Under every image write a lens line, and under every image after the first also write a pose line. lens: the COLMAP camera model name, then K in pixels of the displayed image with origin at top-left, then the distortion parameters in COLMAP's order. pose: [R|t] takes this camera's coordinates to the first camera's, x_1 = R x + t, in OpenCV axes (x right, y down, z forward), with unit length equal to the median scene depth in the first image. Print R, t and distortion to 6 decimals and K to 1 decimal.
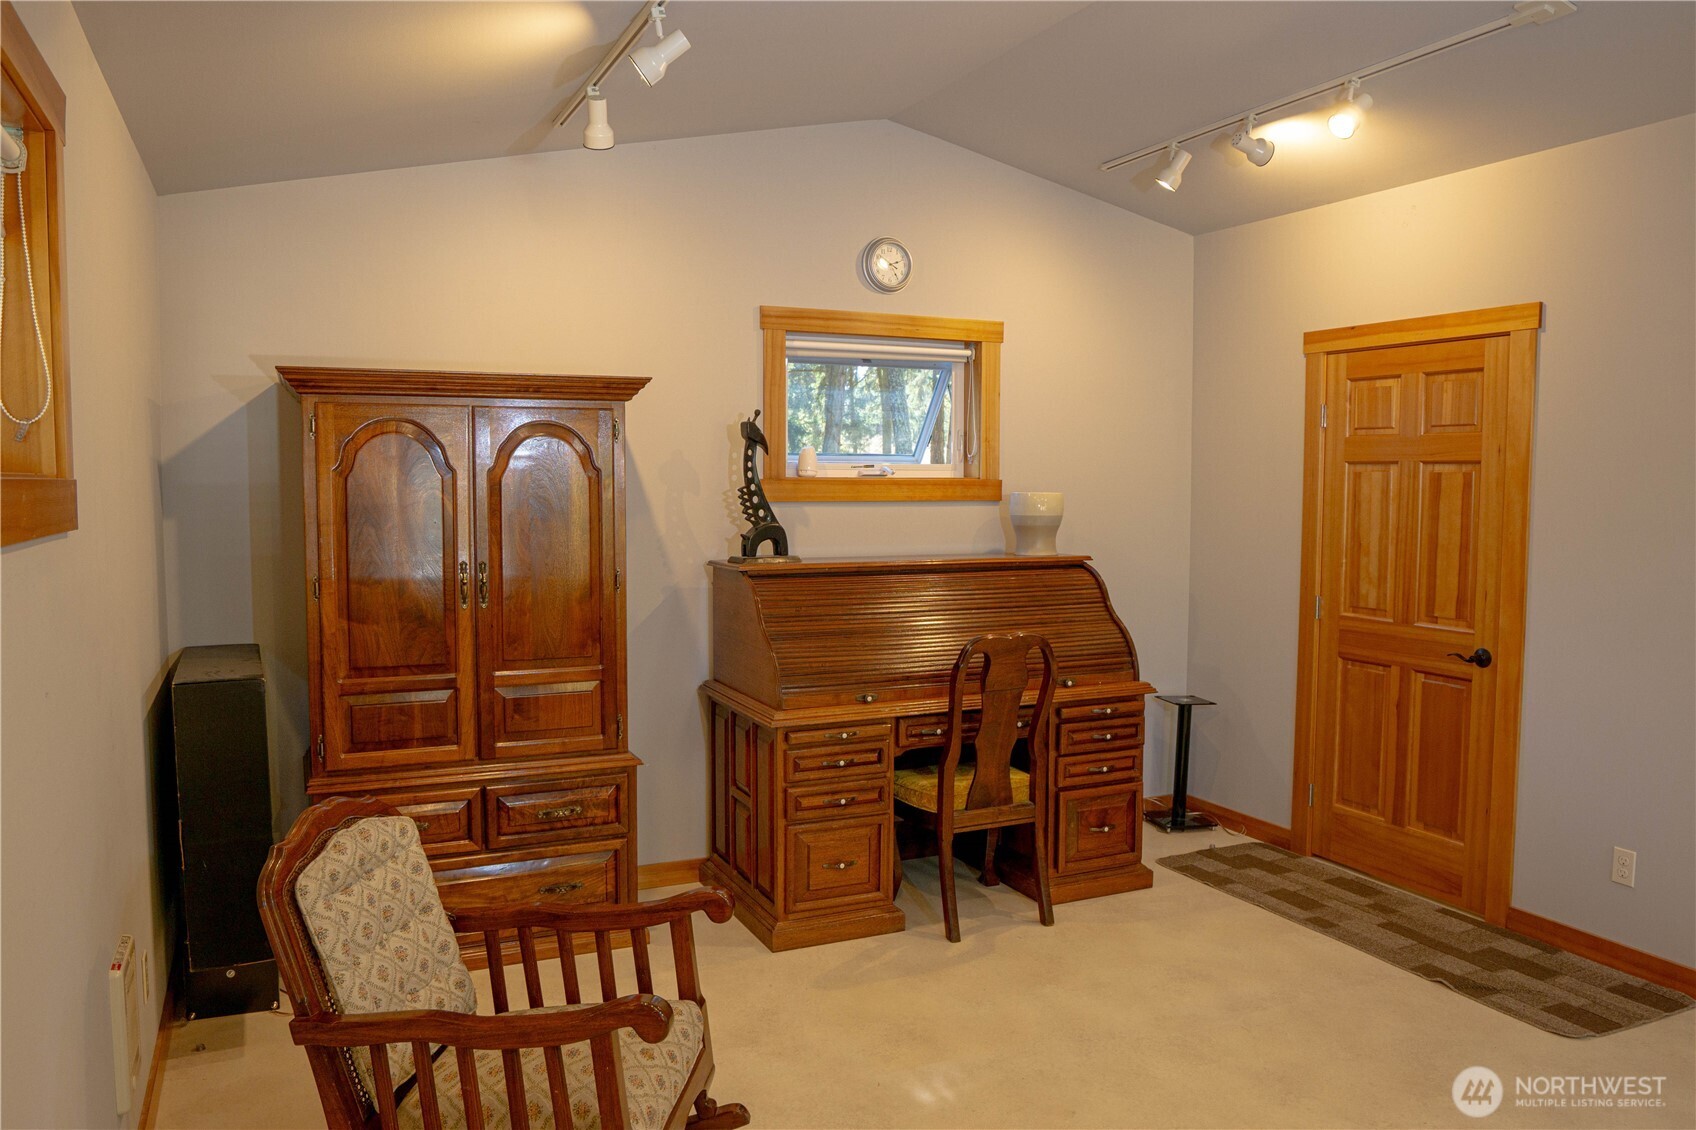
lens RADIAL K [[1207.7, 0, 845.3], [0, 1207.7, 563.6], [0, 0, 1]] dist [-0.071849, 0.034734]
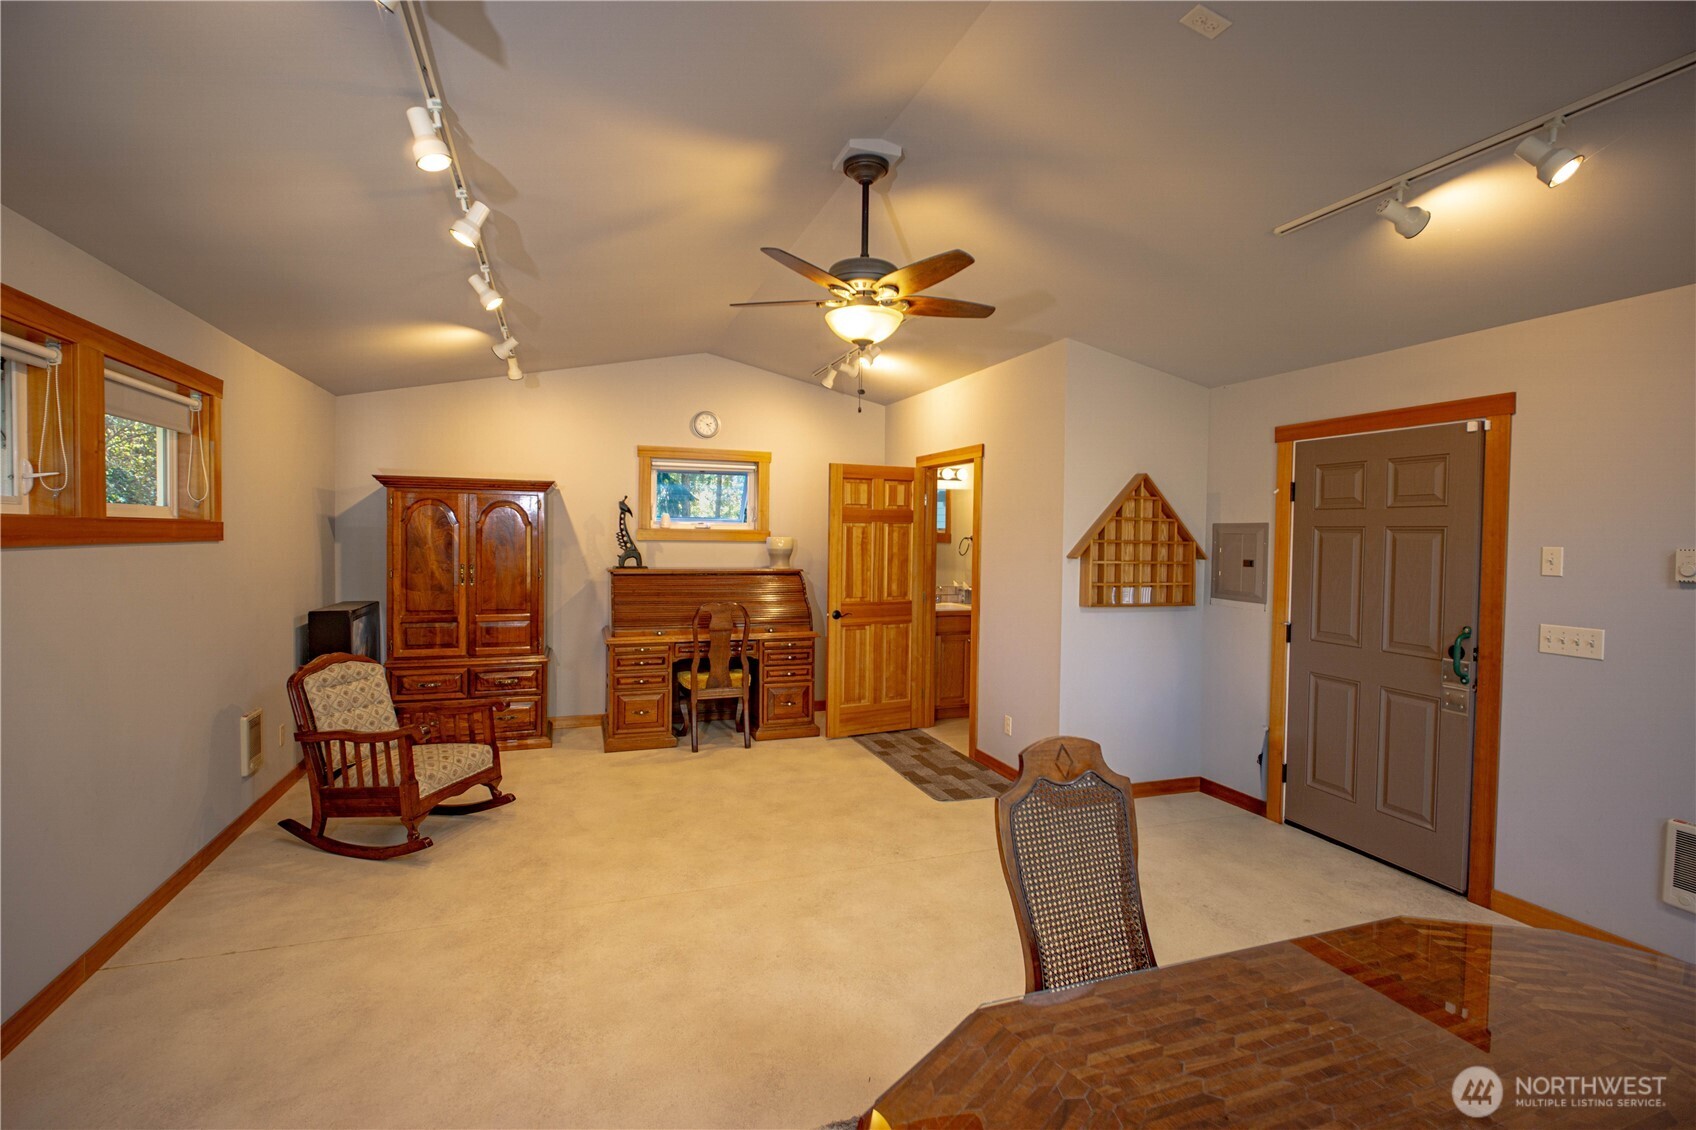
lens RADIAL K [[801.3, 0, 901.4], [0, 801.3, 557.7], [0, 0, 1]] dist [-0.005533, -0.001025]
pose [[0.995820, 0.012758, -0.090437, 0.556947], [-0.016691, 0.998942, -0.042861, 0.032642], [0.089795, 0.044191, 0.994979, -0.350712]]
